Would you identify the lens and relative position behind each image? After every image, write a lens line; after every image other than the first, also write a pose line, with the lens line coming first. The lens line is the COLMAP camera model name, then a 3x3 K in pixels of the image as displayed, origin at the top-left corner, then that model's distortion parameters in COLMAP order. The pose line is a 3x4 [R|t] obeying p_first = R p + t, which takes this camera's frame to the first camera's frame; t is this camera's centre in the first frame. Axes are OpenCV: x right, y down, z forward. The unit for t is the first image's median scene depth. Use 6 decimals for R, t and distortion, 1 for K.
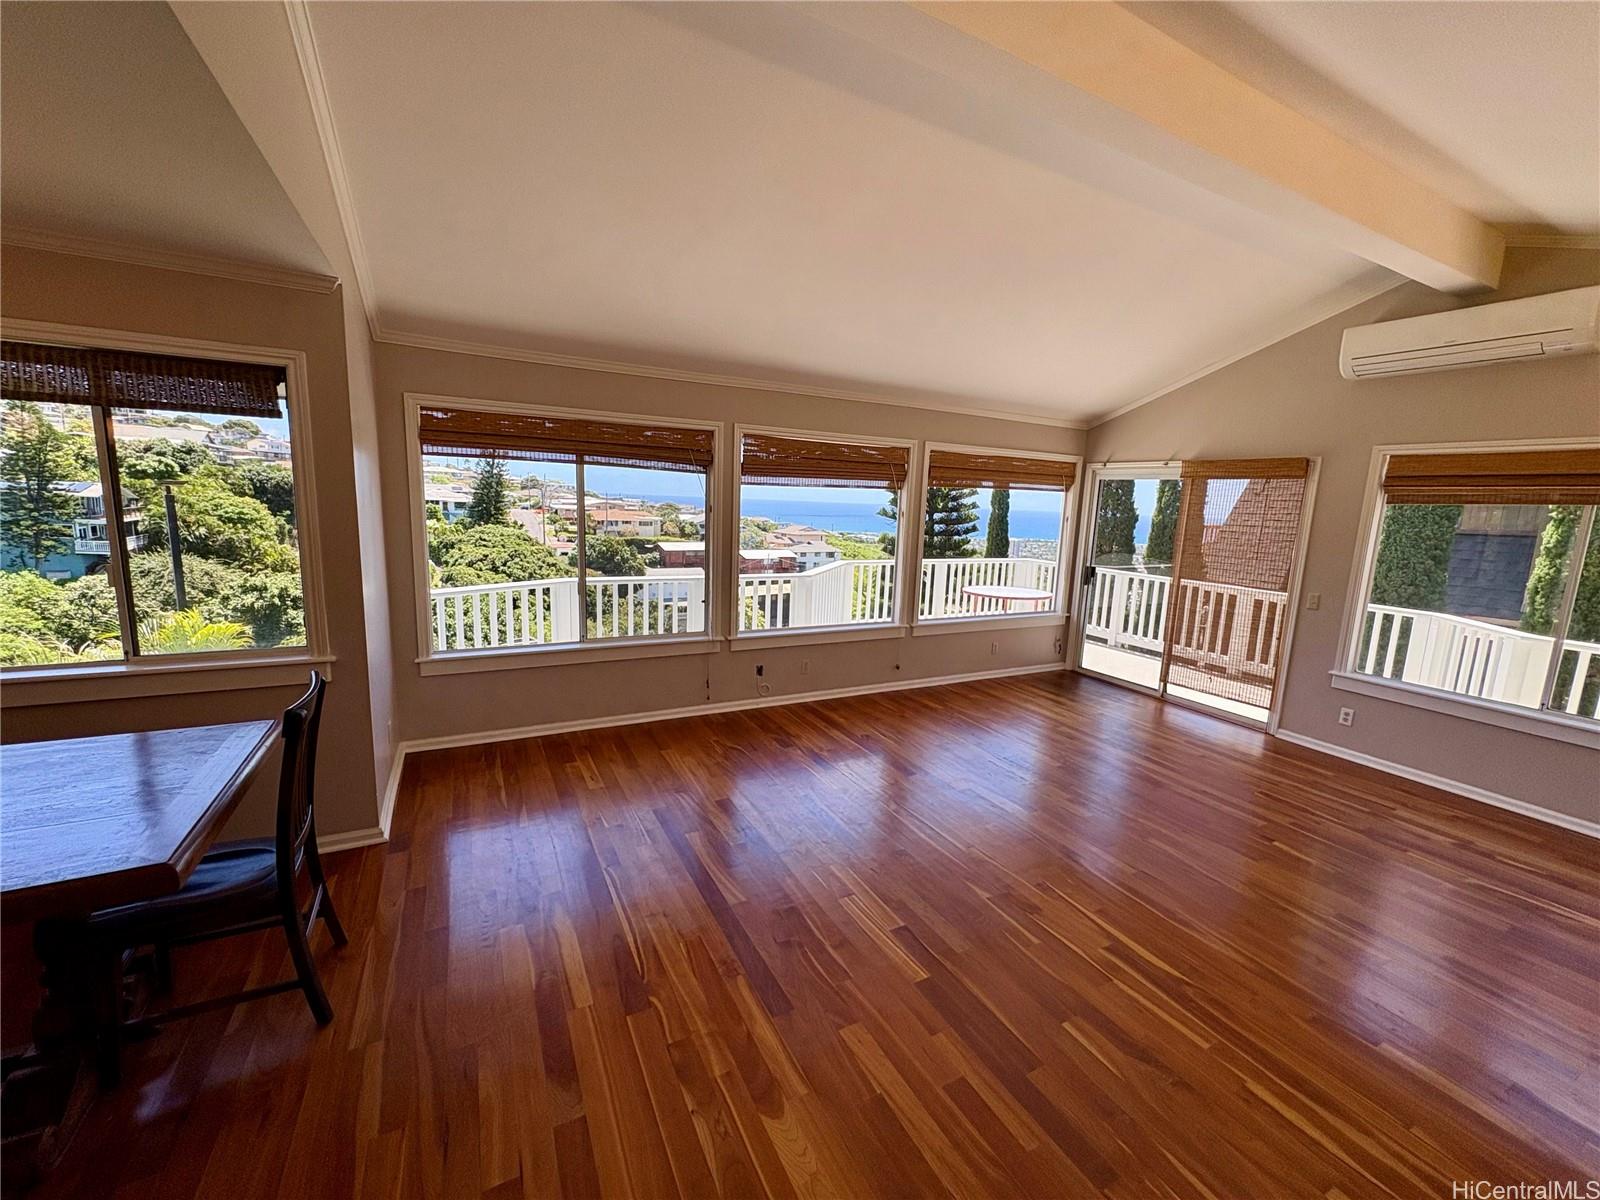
lens RADIAL K [[639.9, 0, 797.0], [0, 639.9, 600.9], [0, 0, 1]] dist [0.000639, -0.000689]
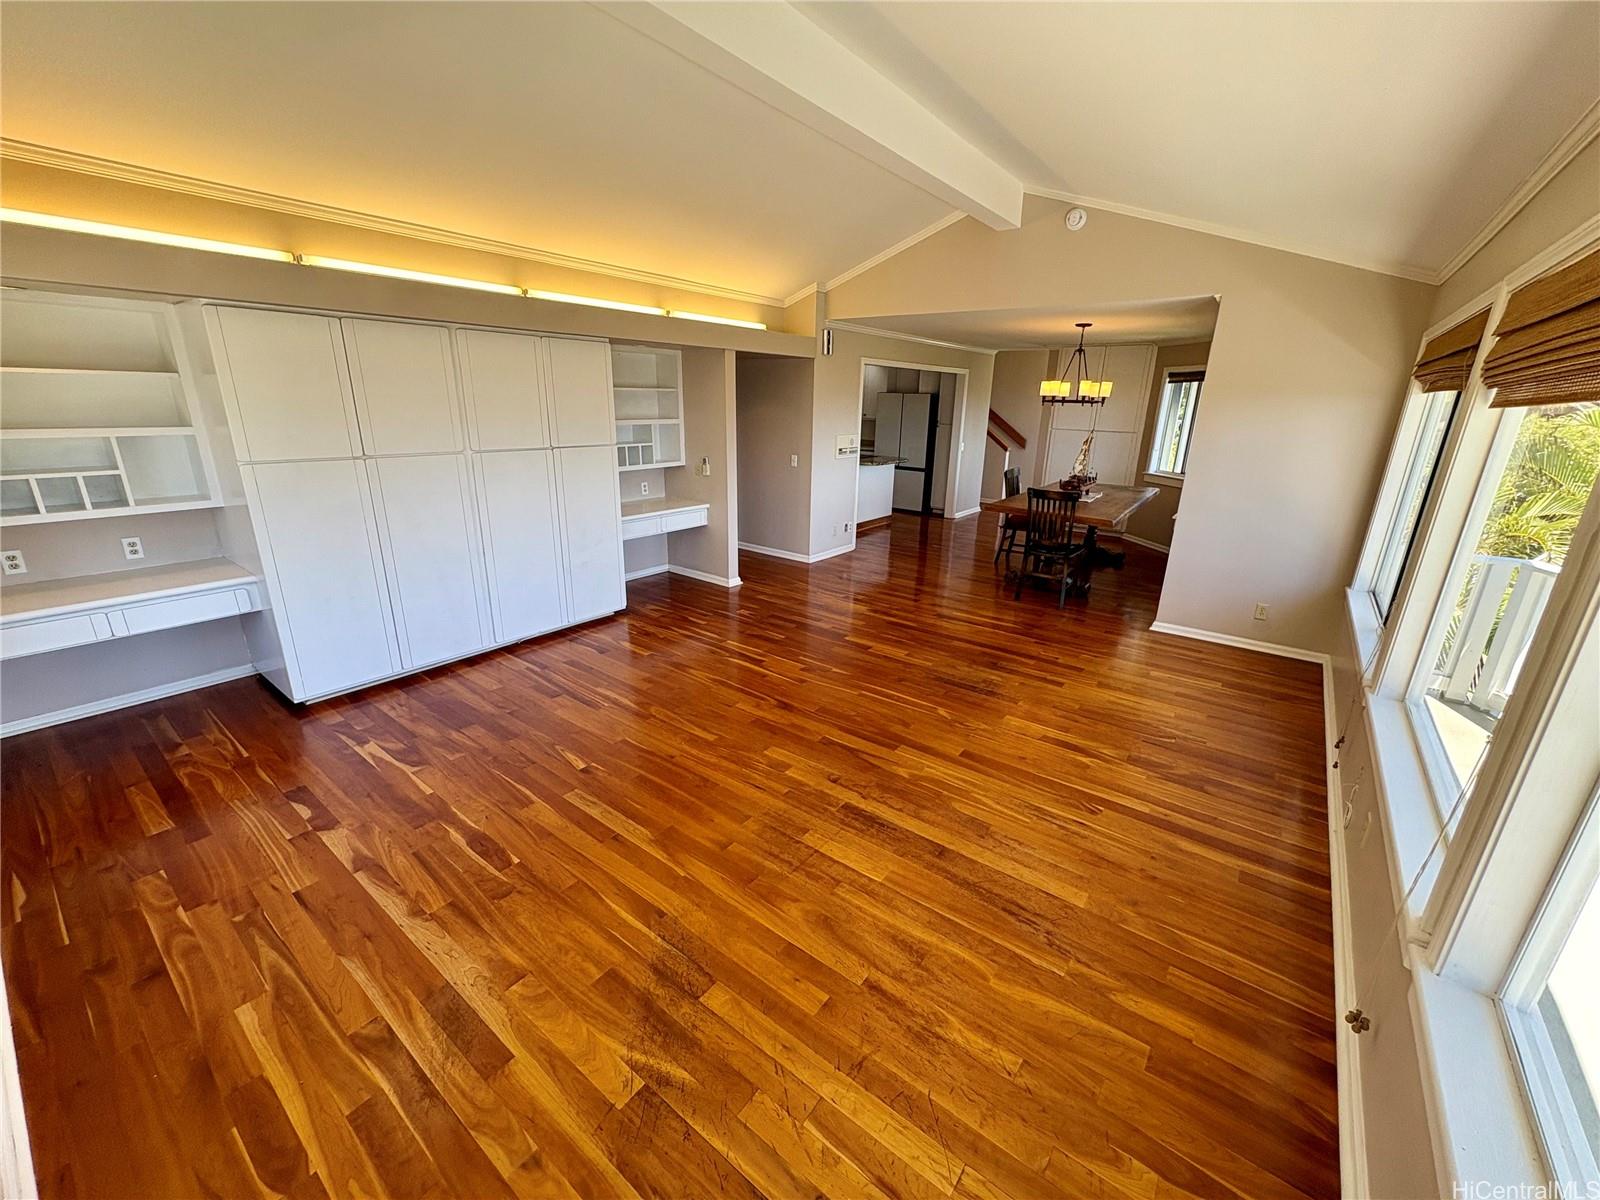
lens RADIAL K [[639.9, 0, 800.3], [0, 639.9, 602.1], [0, 0, 1]] dist [0.000639, -0.000689]
pose [[-0.902920, 0.077308, -0.422799, 0.535038], [-0.123687, 0.895344, 0.427857, -0.175119], [0.411627, 0.438615, -0.798862, 1.129205]]
